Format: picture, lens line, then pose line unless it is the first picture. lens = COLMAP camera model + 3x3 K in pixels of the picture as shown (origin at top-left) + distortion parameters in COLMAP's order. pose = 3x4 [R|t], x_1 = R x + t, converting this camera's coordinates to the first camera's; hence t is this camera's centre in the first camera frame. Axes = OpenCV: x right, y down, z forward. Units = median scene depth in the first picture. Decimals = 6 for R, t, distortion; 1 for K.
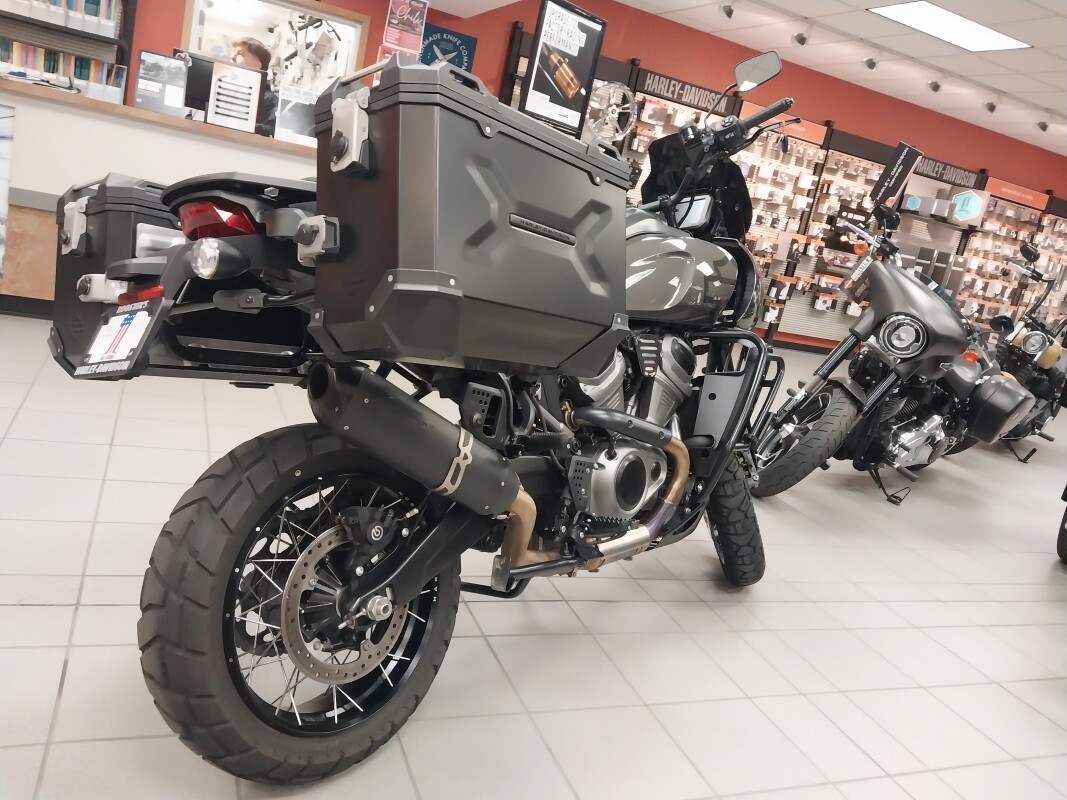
lens RADIAL K [[855.7, 0, 536.4], [0, 855.7, 380.9], [0, 0, 1]] dist [0.006736, 0.003680]
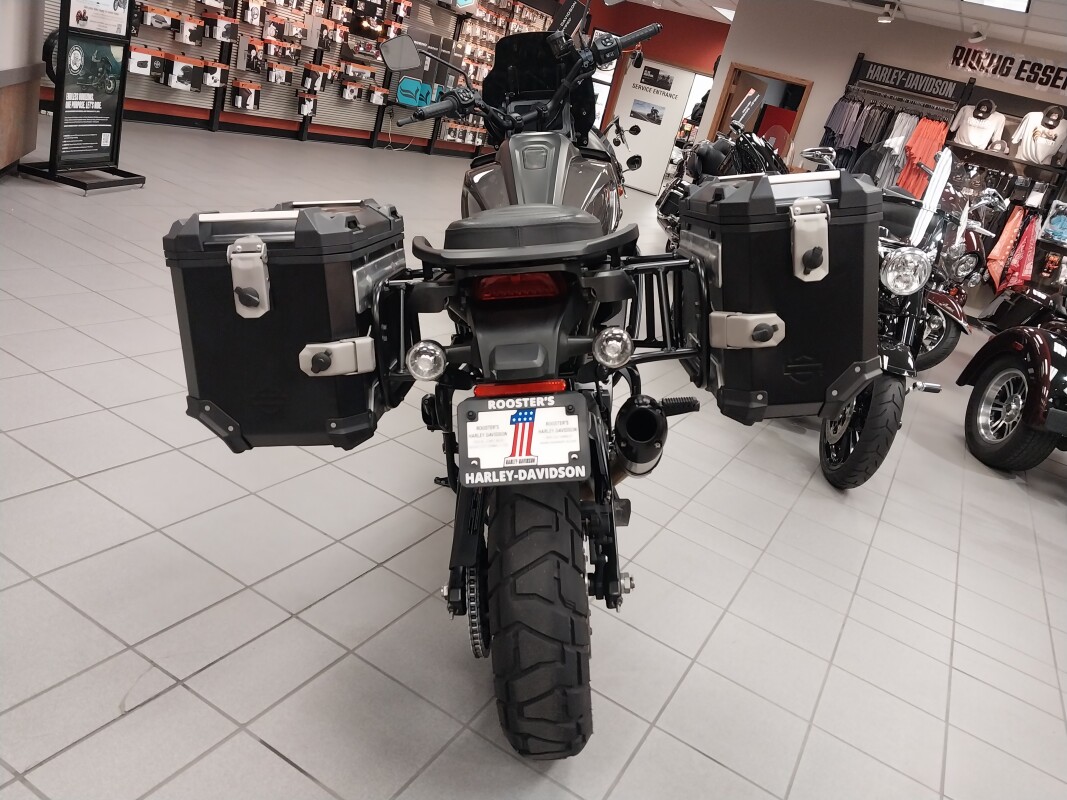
lens RADIAL K [[855.7, 0, 536.4], [0, 855.7, 380.9], [0, 0, 1]] dist [0.006736, 0.003680]
pose [[0.793041, -0.208031, 0.572546, -0.136951], [0.040199, 0.955705, 0.291569, -0.052970], [-0.607840, -0.208211, 0.766276, 0.036363]]
